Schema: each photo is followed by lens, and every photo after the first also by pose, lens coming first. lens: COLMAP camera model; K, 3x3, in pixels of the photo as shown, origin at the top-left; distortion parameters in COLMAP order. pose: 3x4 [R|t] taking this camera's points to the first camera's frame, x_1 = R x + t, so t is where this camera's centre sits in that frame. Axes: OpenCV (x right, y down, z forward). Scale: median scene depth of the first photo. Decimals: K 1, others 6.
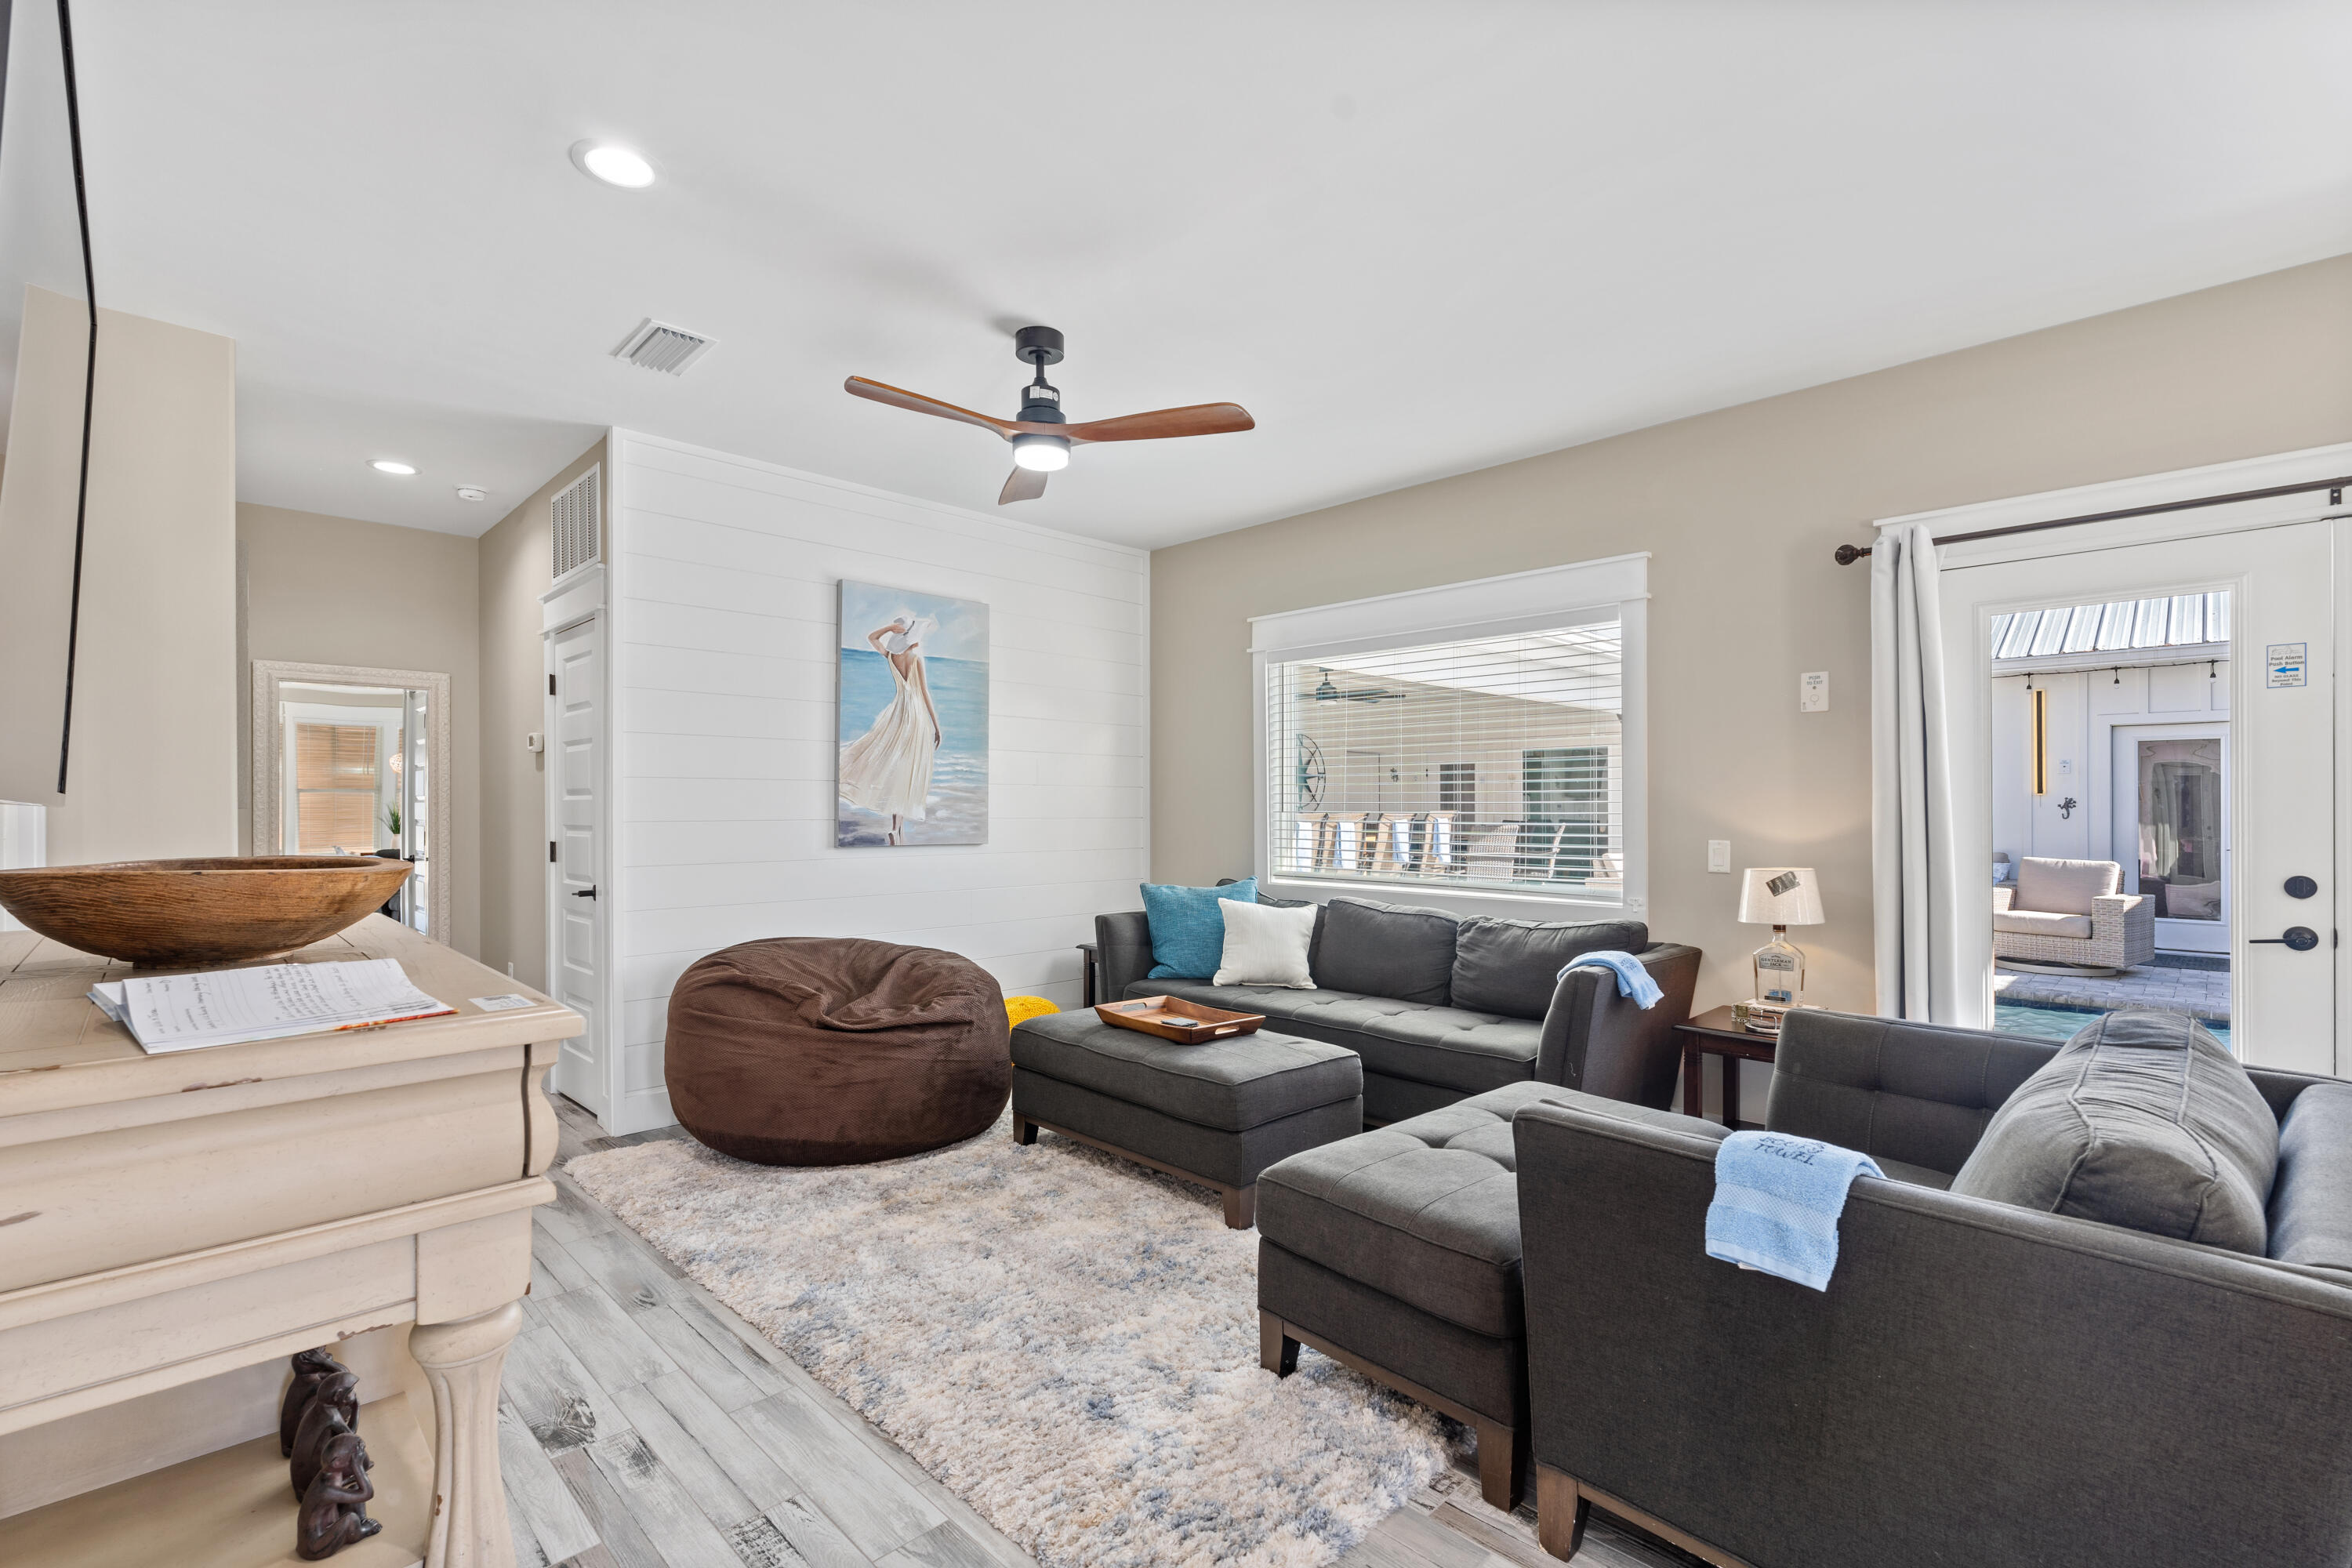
lens RADIAL K [[1047.0, 0, 1169.0], [0, 1047.0, 800.5], [0, 0, 1]] dist [-0.003337, 0.000278]
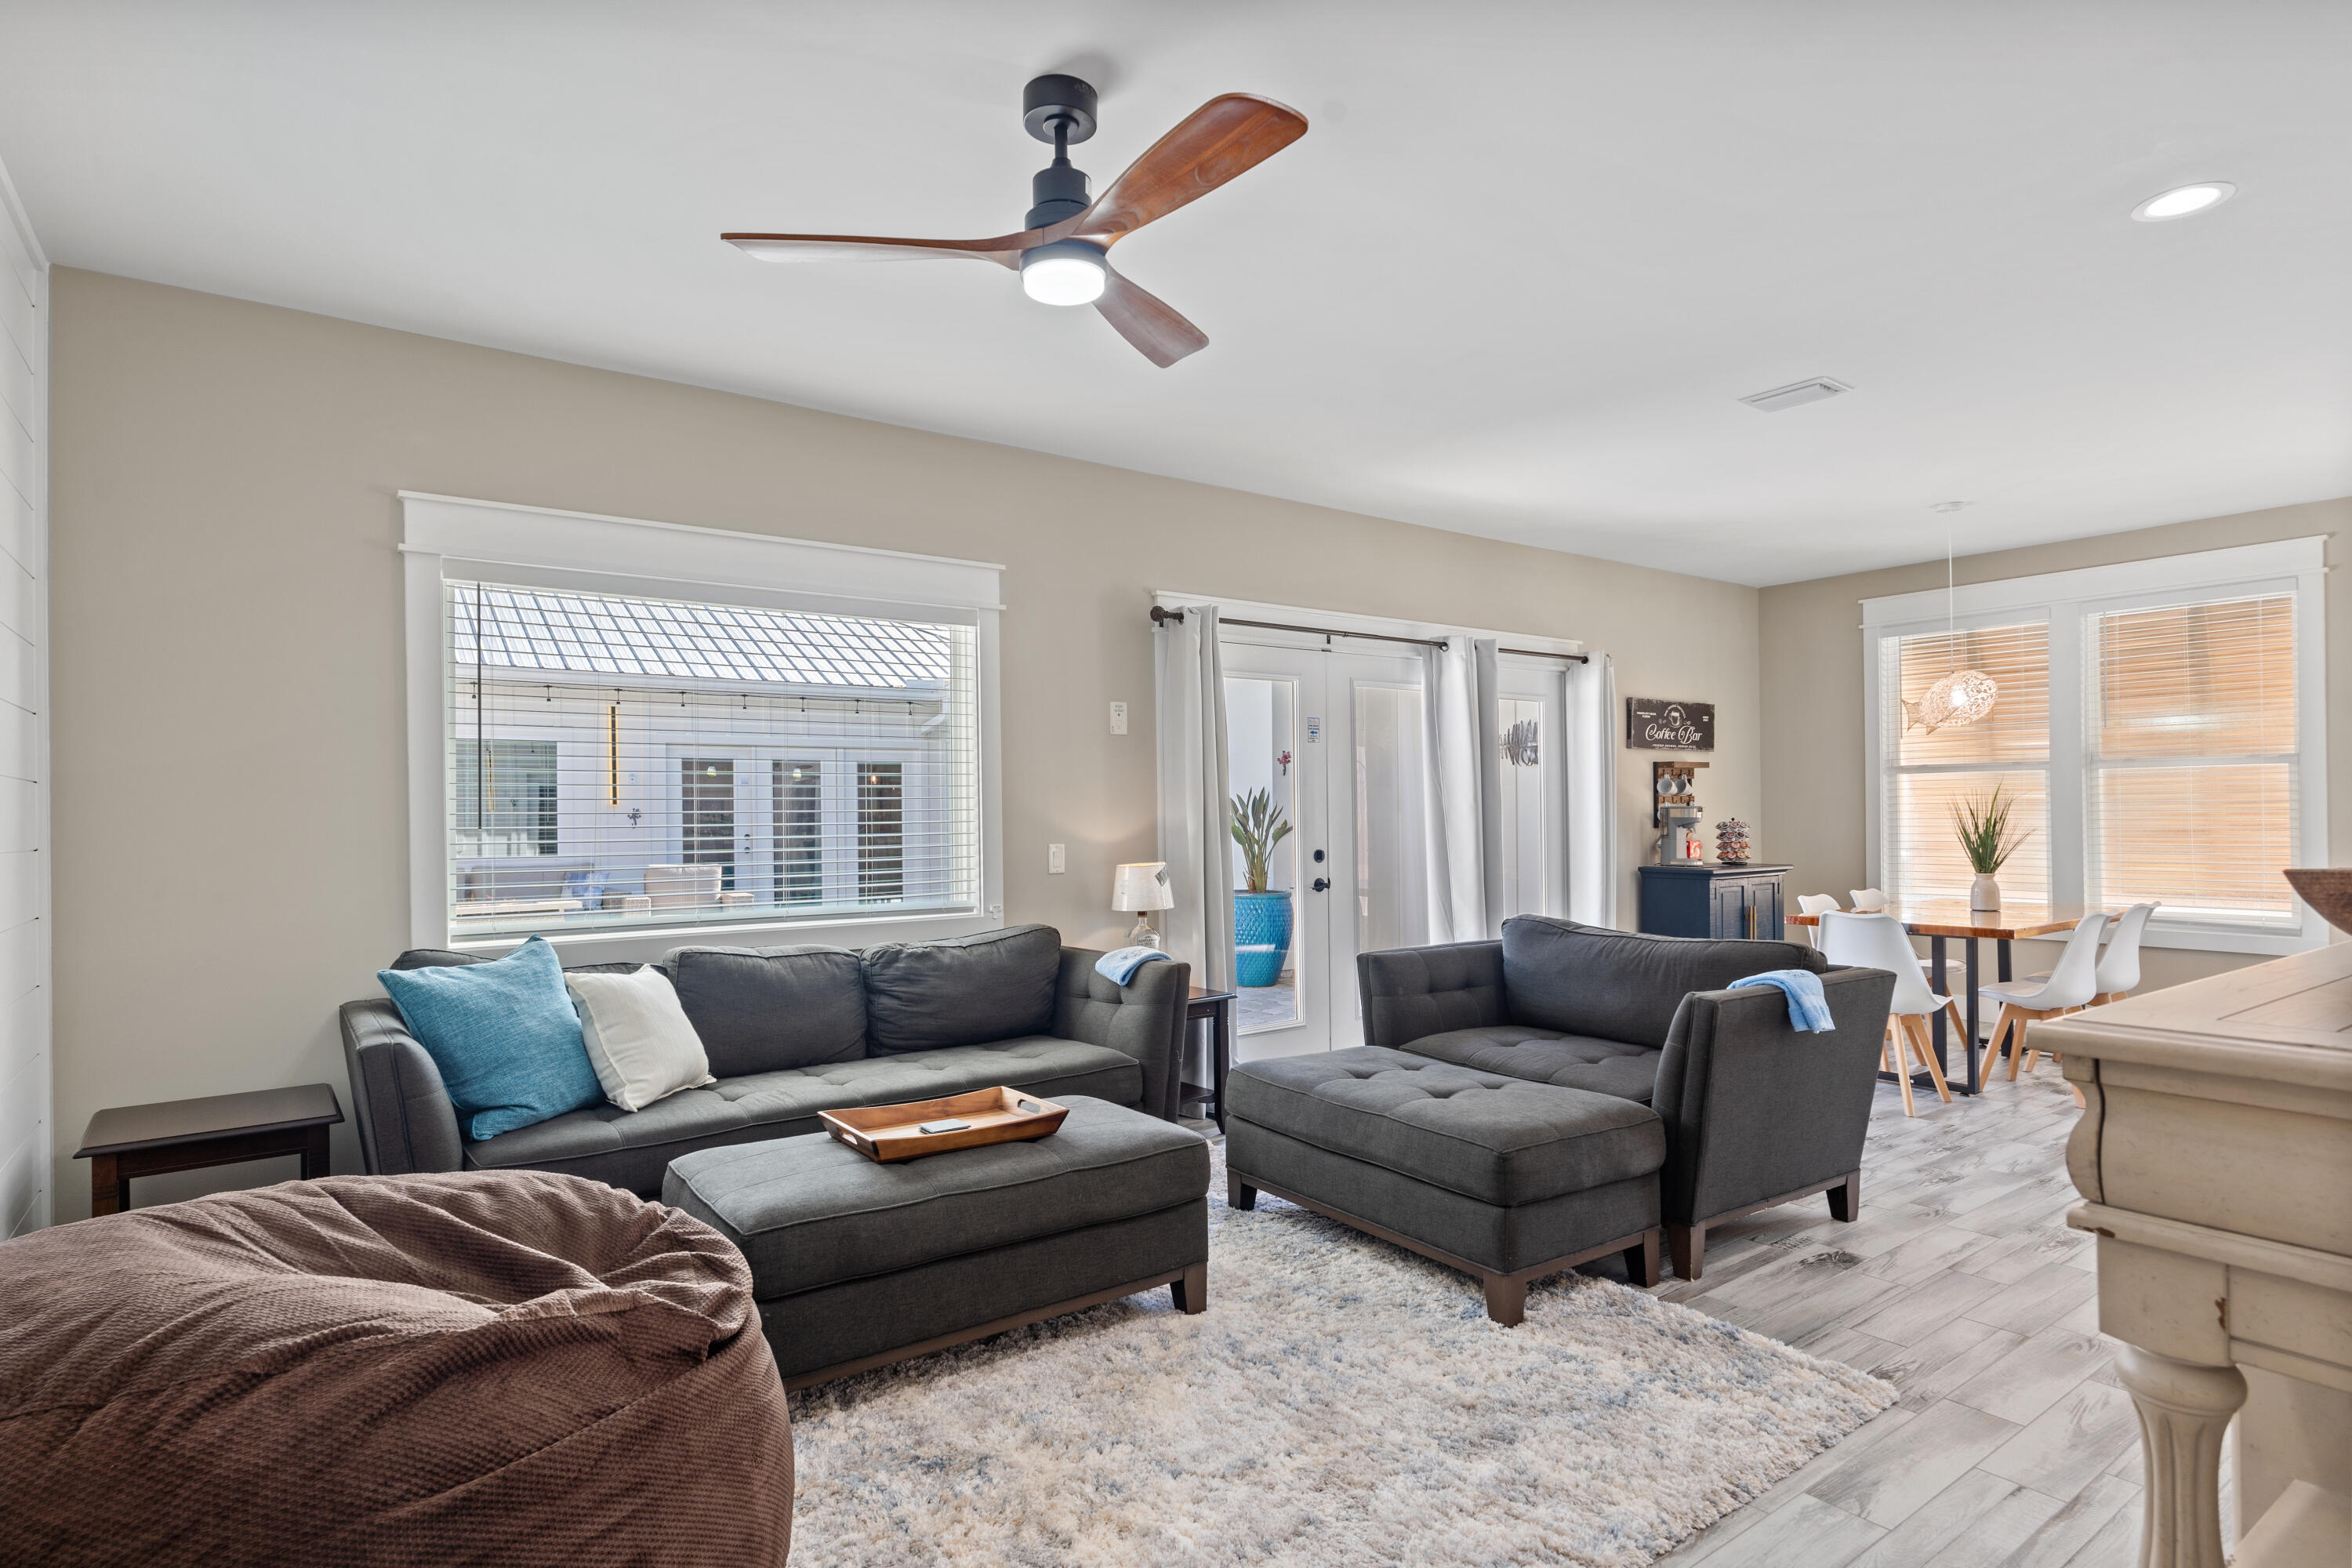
lens RADIAL K [[1211.8, 0, 1176.9], [0, 1211.8, 793.3], [0, 0, 1]] dist [0.000808, -0.000179]
pose [[0.148592, 0.011683, 0.988830, -0.769920], [0.004695, 0.999911, -0.012519, 0.001367], [-0.988887, 0.006503, 0.148524, 0.731962]]
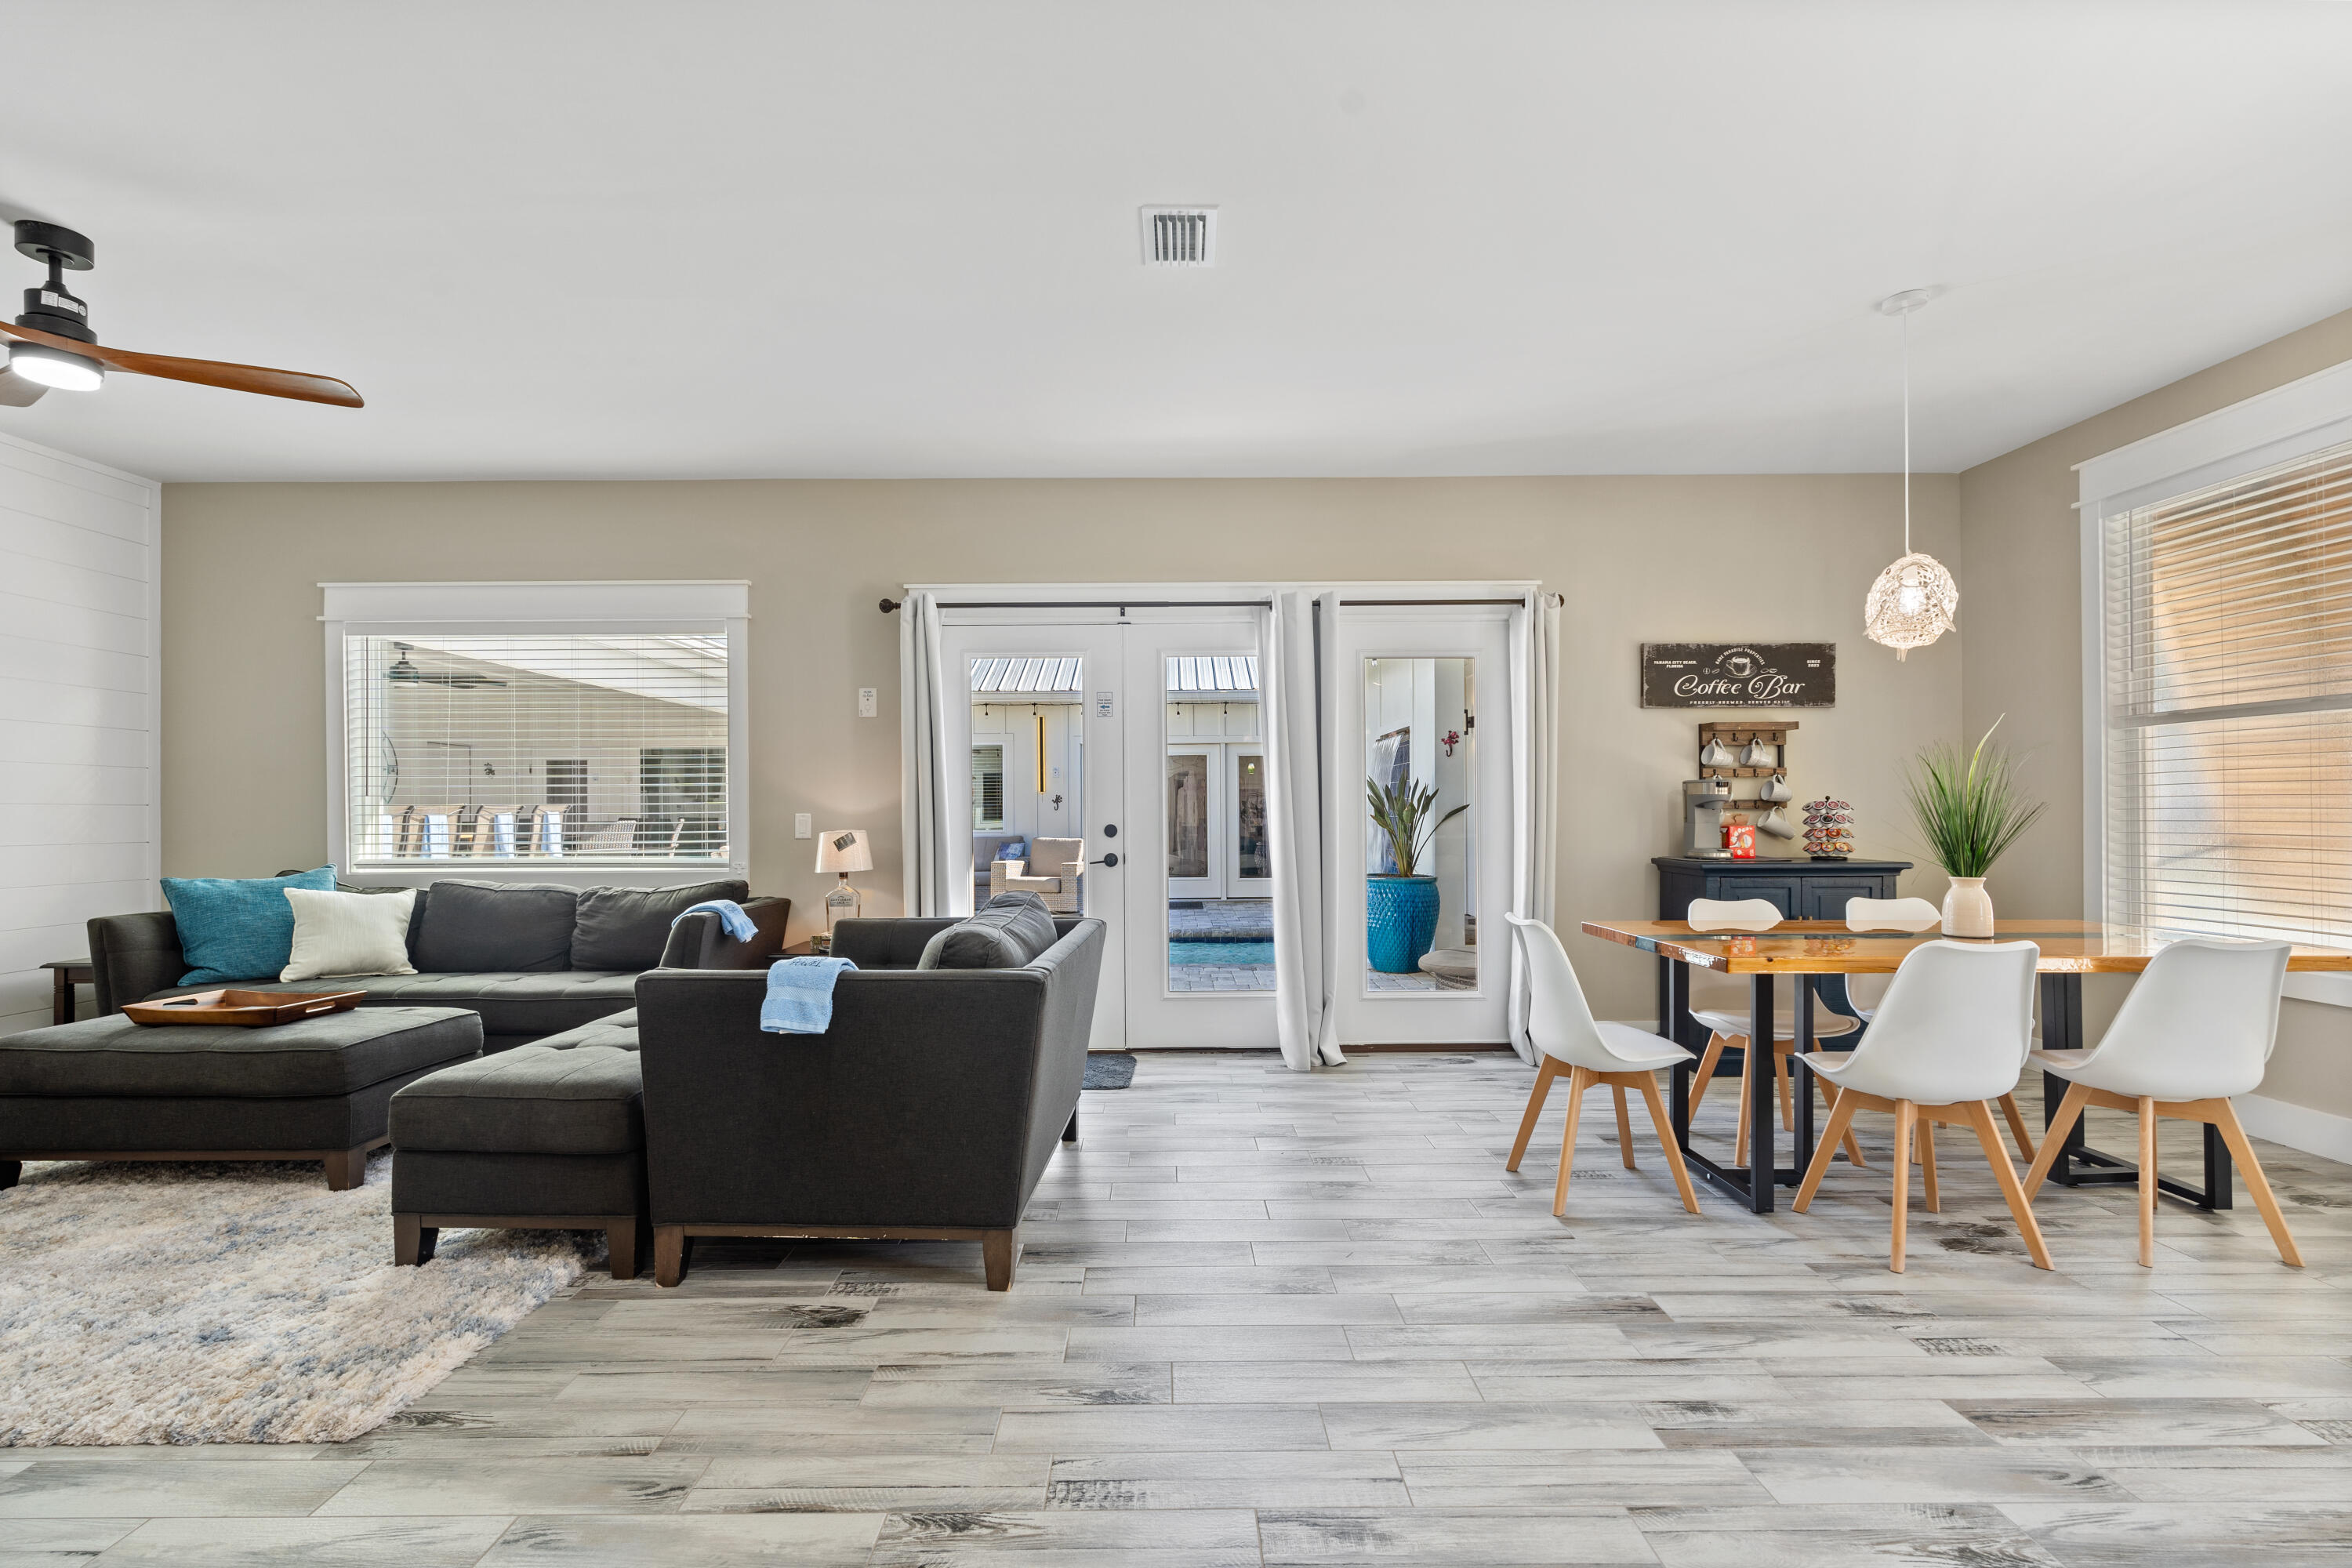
lens RADIAL K [[1047.0, 0, 1175.3], [0, 1047.0, 800.3], [0, 0, 1]] dist [-0.003337, 0.000278]
pose [[0.697208, 0.000427, 0.716869, -0.084446], [0.003307, 0.999987, -0.003812, 0.030705], [-0.716861, 0.005029, 0.697198, -0.244591]]
